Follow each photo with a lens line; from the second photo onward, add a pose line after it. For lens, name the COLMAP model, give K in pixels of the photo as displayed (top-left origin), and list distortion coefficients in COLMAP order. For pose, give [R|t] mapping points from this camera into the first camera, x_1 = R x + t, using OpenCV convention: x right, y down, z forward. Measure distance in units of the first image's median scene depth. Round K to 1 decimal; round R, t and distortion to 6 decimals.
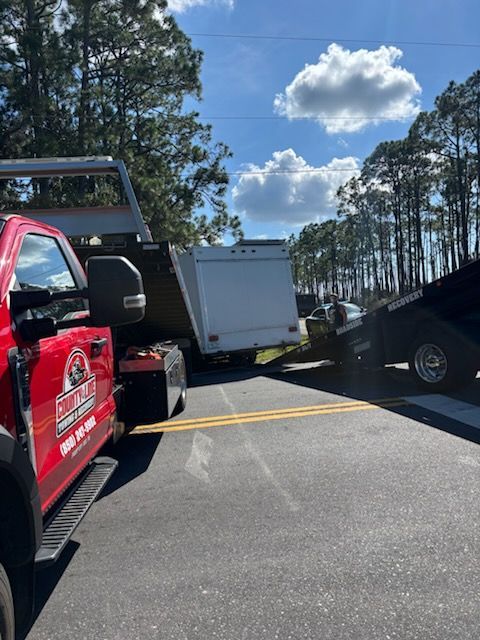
lens RADIAL K [[482.6, 0, 240.0], [0, 482.6, 320.0], [0, 0, 1]] dist [-0.004236, -0.000333]
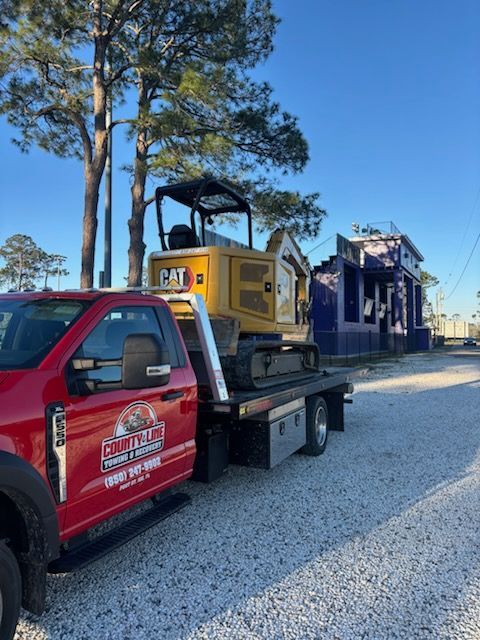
lens RADIAL K [[473.9, 0, 240.3], [0, 473.9, 312.9], [0, 0, 1]] dist [-0.040622, 0.003313]
pose [[0.898200, 0.030065, -0.438557, 0.433361], [-0.068077, 0.995136, -0.071206, -0.100133], [0.434283, 0.093813, 0.895878, 0.006940]]
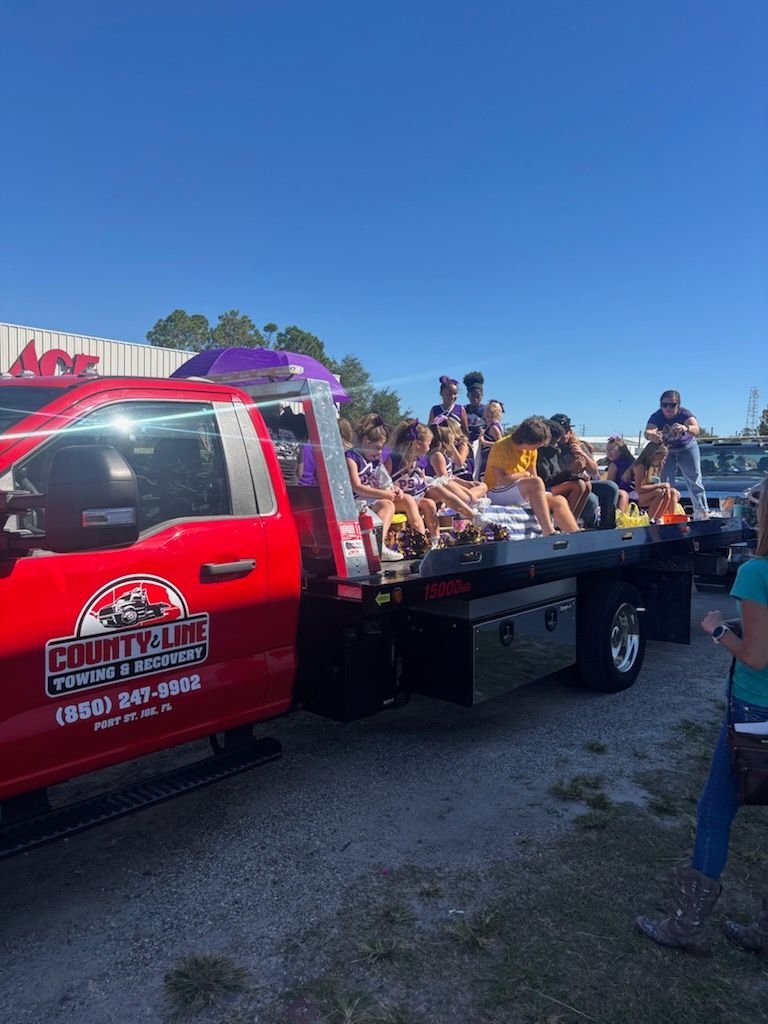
lens RADIAL K [[758.3, 0, 384.5], [0, 758.3, 500.6], [0, 0, 1]] dist [-0.040622, 0.003313]
pose [[0.747813, 0.073693, -0.659806, 0.635995], [-0.070159, 0.997028, 0.031839, -0.105297], [0.660192, 0.022482, 0.750761, 0.439517]]
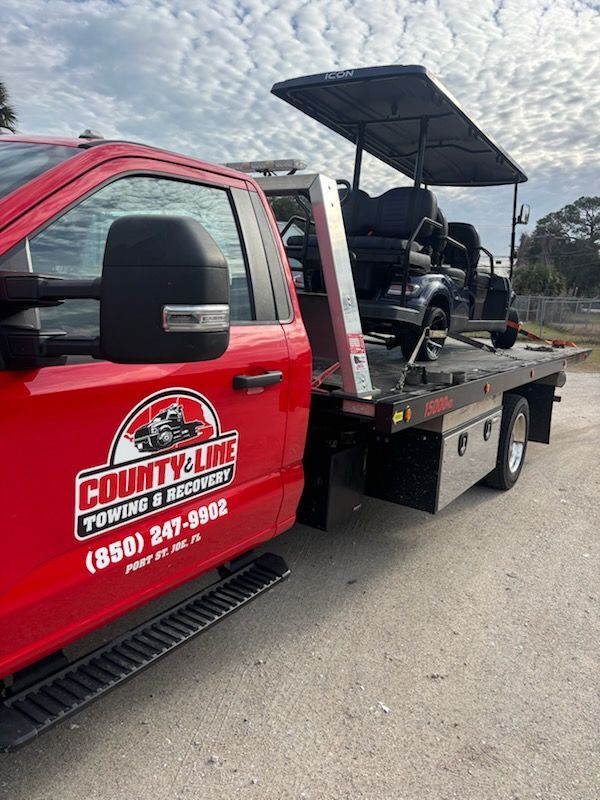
lens RADIAL K [[606.7, 0, 319.6], [0, 606.7, 399.0], [0, 0, 1]] dist [0.002672, -0.004601]
pose [[0.835317, 0.192377, -0.515011, 0.174918], [-0.128982, 0.979208, 0.156572, -0.061159], [0.534424, -0.064360, 0.842763, 0.506816]]
